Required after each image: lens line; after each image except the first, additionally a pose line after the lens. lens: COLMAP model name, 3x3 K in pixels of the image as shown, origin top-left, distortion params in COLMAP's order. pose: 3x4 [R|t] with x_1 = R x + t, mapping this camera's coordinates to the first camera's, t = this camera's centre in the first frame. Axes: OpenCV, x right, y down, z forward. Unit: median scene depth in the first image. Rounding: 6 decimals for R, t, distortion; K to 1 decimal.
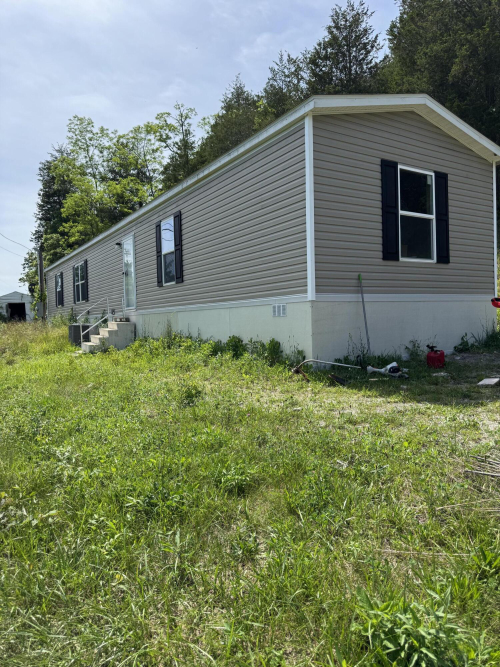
lens RADIAL K [[473.6, 0, 250.0], [0, 473.6, 333.5], [0, 0, 1]] dist [0.026412, -0.001063]
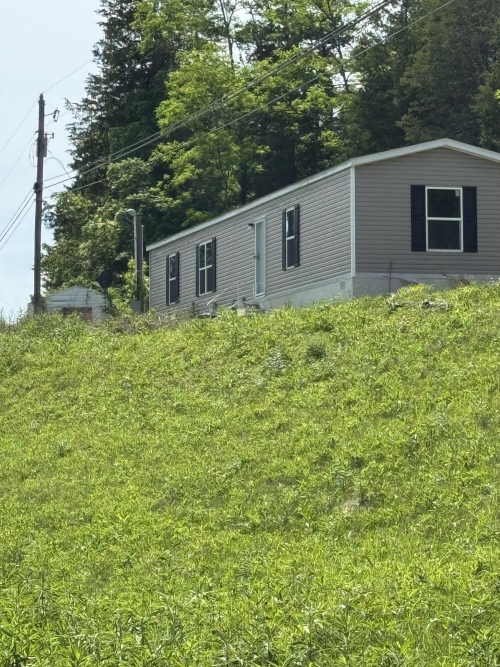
lens RADIAL K [[2332.2, 0, 250.0], [0, 2332.2, 333.5], [0, 0, 1]] dist [-0.233776, -0.681753]
pose [[0.956343, 0.005005, -0.292202, 1.775053], [-0.028213, 0.996764, -0.075265, 0.613913], [0.290880, 0.080223, 0.953390, -5.604015]]
